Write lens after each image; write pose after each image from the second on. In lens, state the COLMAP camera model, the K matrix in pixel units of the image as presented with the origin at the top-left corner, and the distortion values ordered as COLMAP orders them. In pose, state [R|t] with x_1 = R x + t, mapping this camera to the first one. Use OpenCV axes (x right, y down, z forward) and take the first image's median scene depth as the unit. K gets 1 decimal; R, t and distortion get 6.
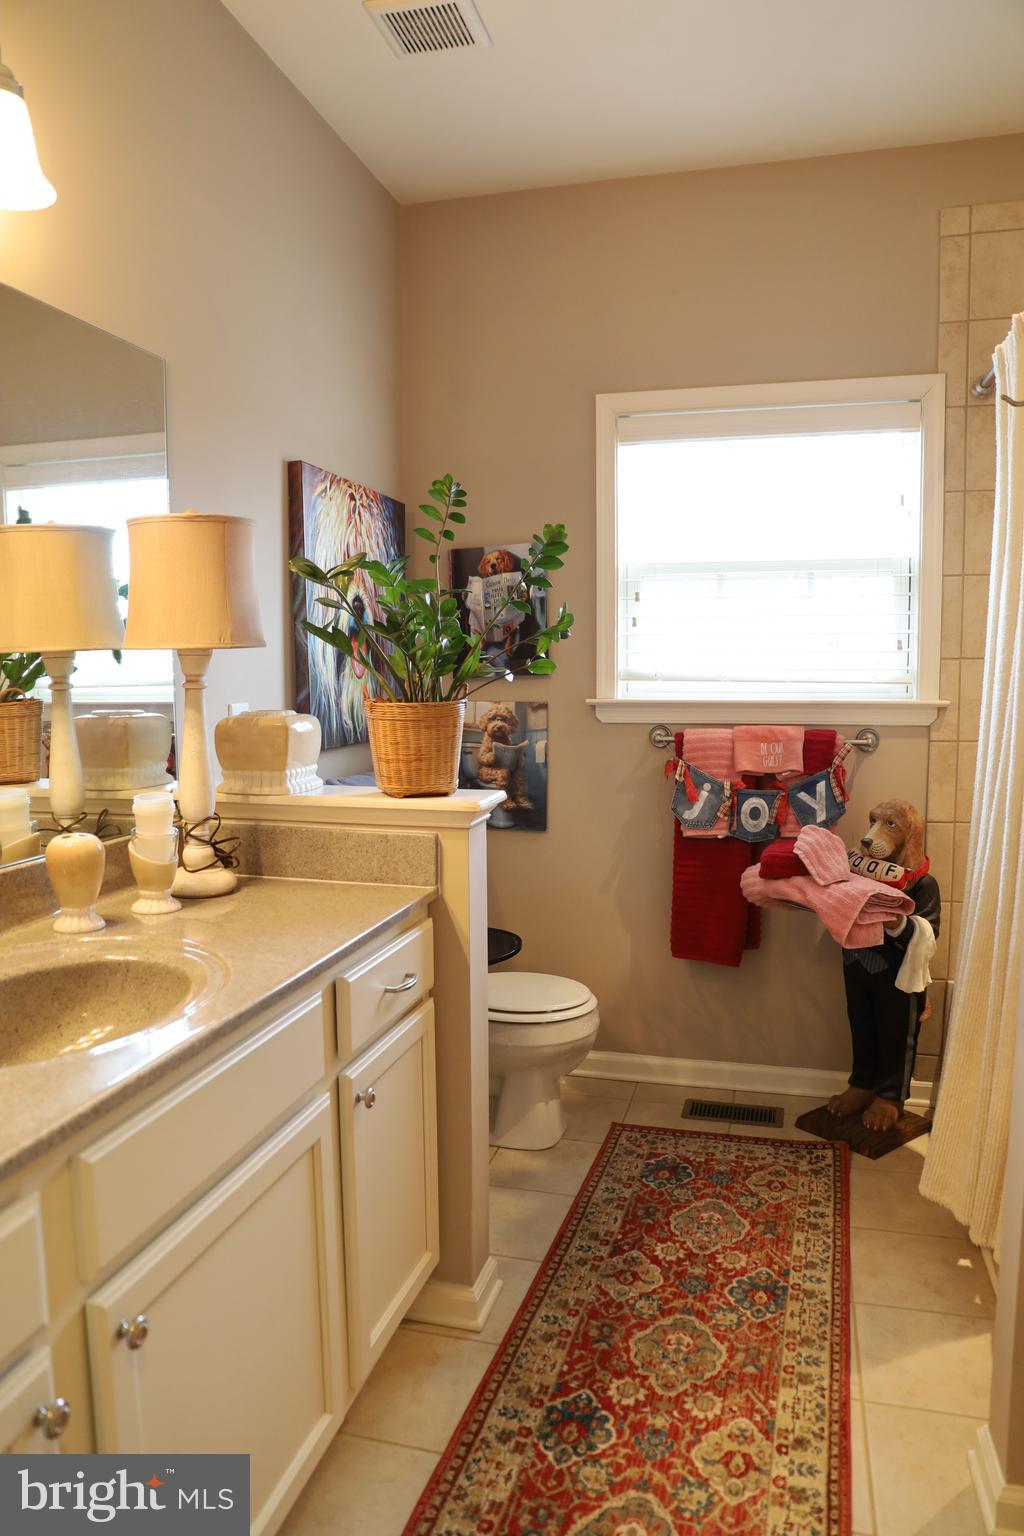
lens RADIAL K [[1044.1, 0, 510.7], [0, 1044.1, 775.1], [0, 0, 1]] dist [-0.124003, 0.078404]
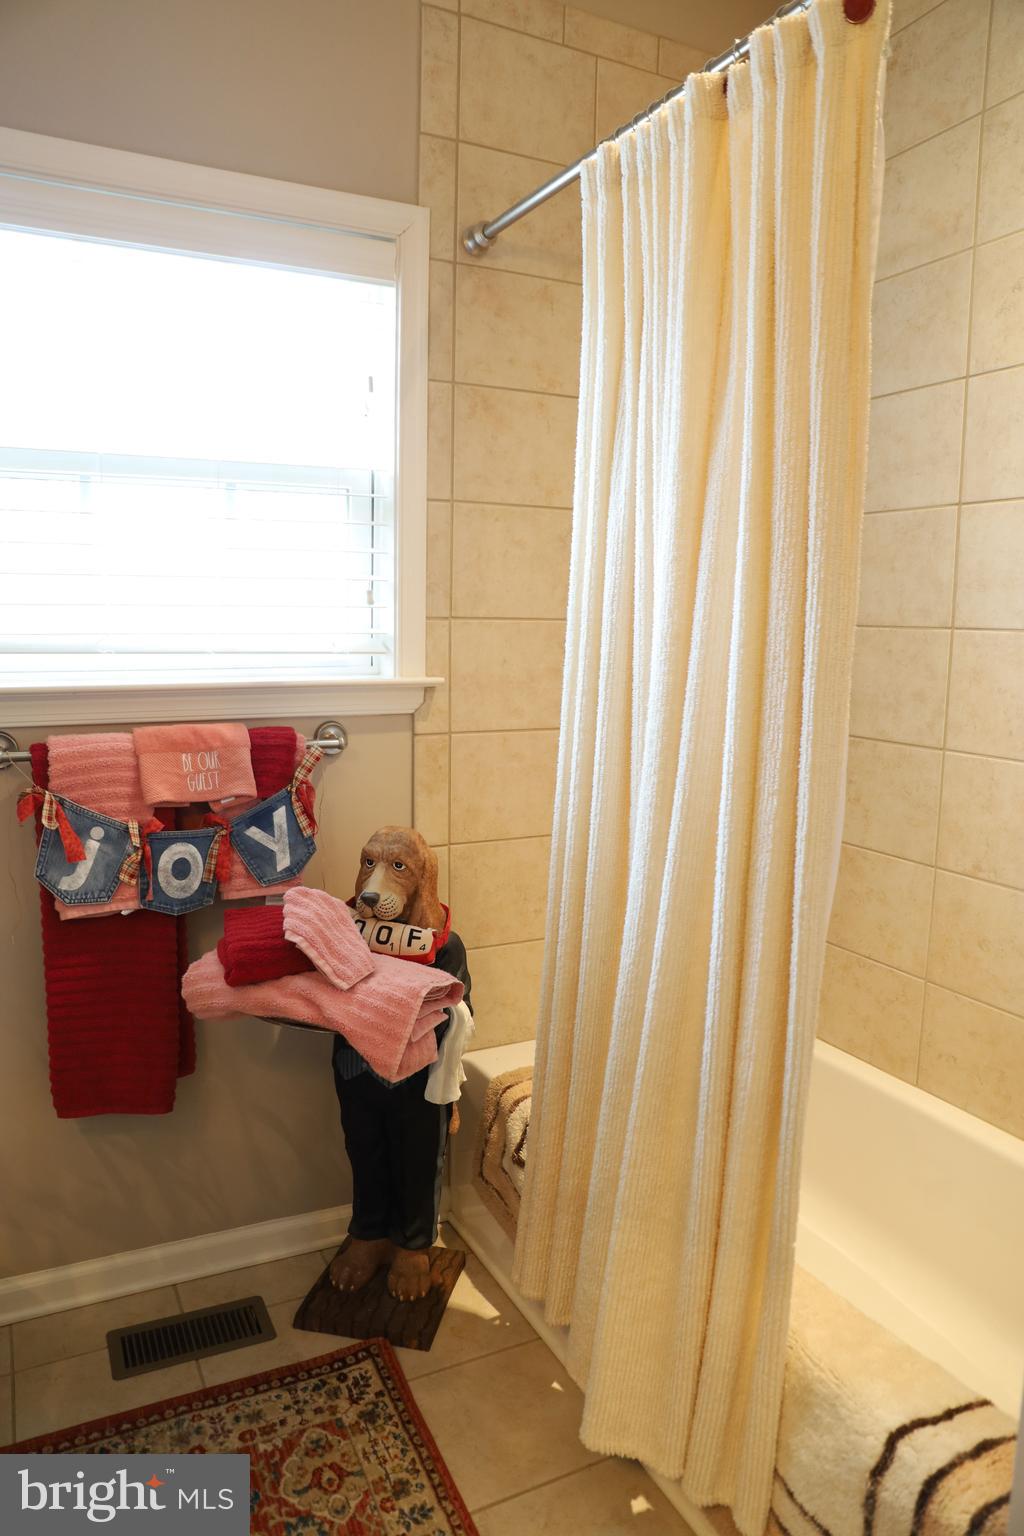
lens RADIAL K [[1044.1, 0, 521.6], [0, 1044.1, 783.6], [0, 0, 1]] dist [-0.124003, 0.078404]
pose [[0.740762, -0.084744, 0.666401, -0.018766], [0.049263, 0.996193, 0.071922, -0.047518], [-0.669959, -0.020448, 0.742116, 0.410512]]
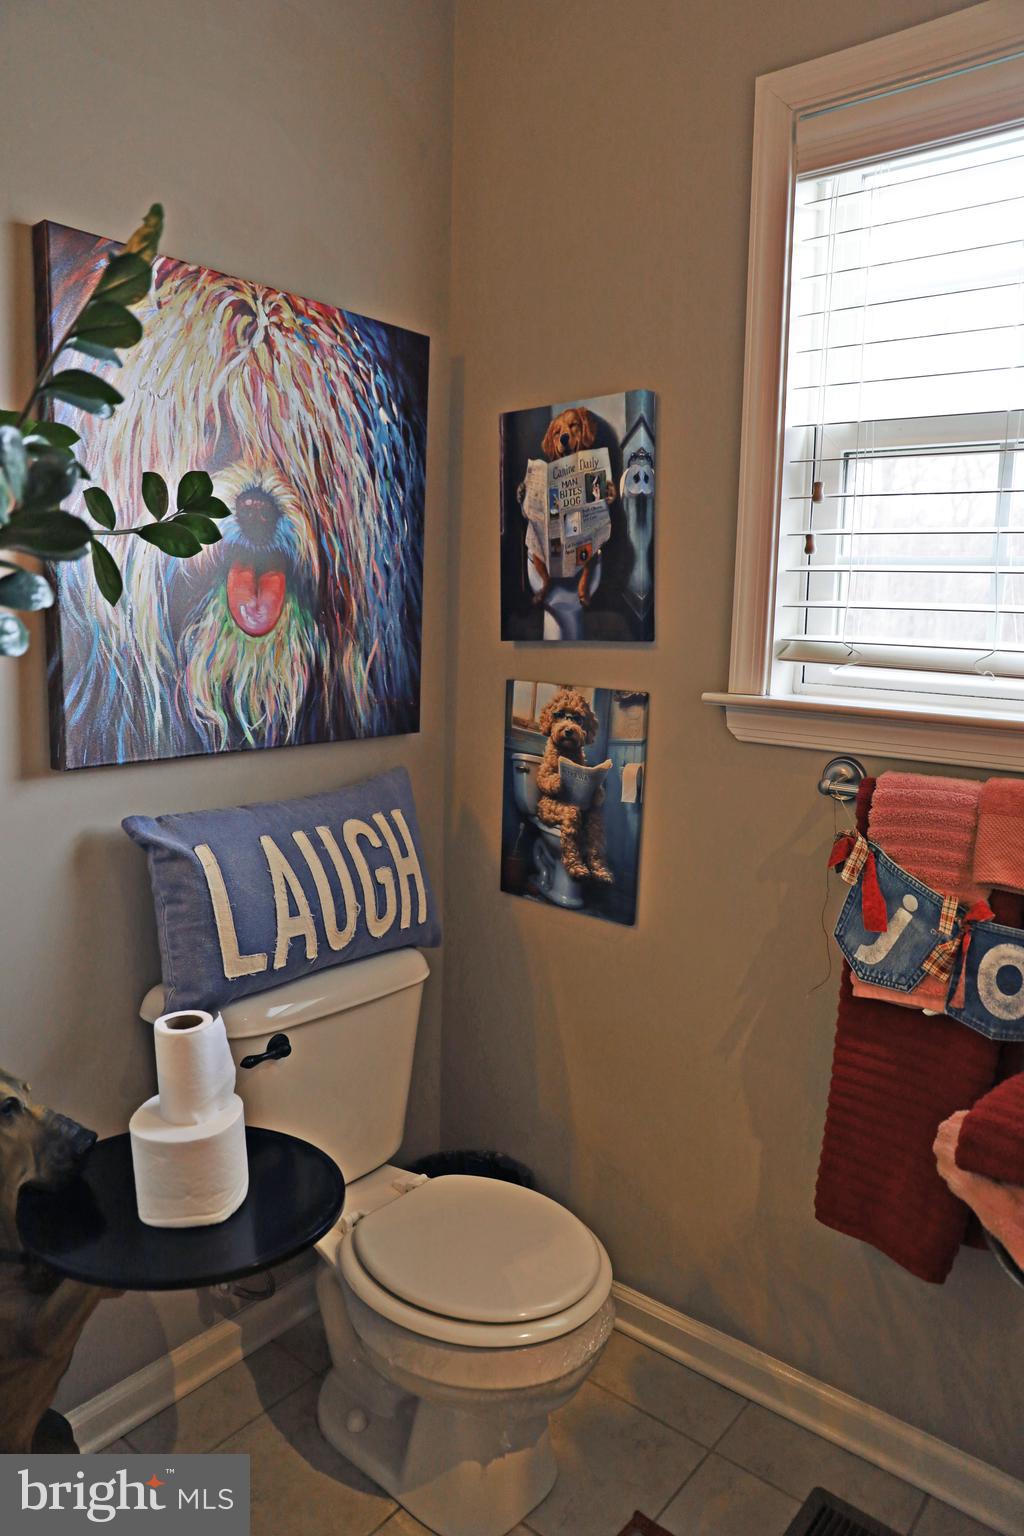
lens RADIAL K [[1044.1, 0, 513.8], [0, 1044.1, 781.8], [0, 0, 1]] dist [-0.124003, 0.078404]
pose [[0.913037, 0.096269, -0.396354, 0.205967], [-0.073371, 0.994661, 0.072573, -0.063120], [0.401224, -0.037181, 0.915225, 0.520609]]
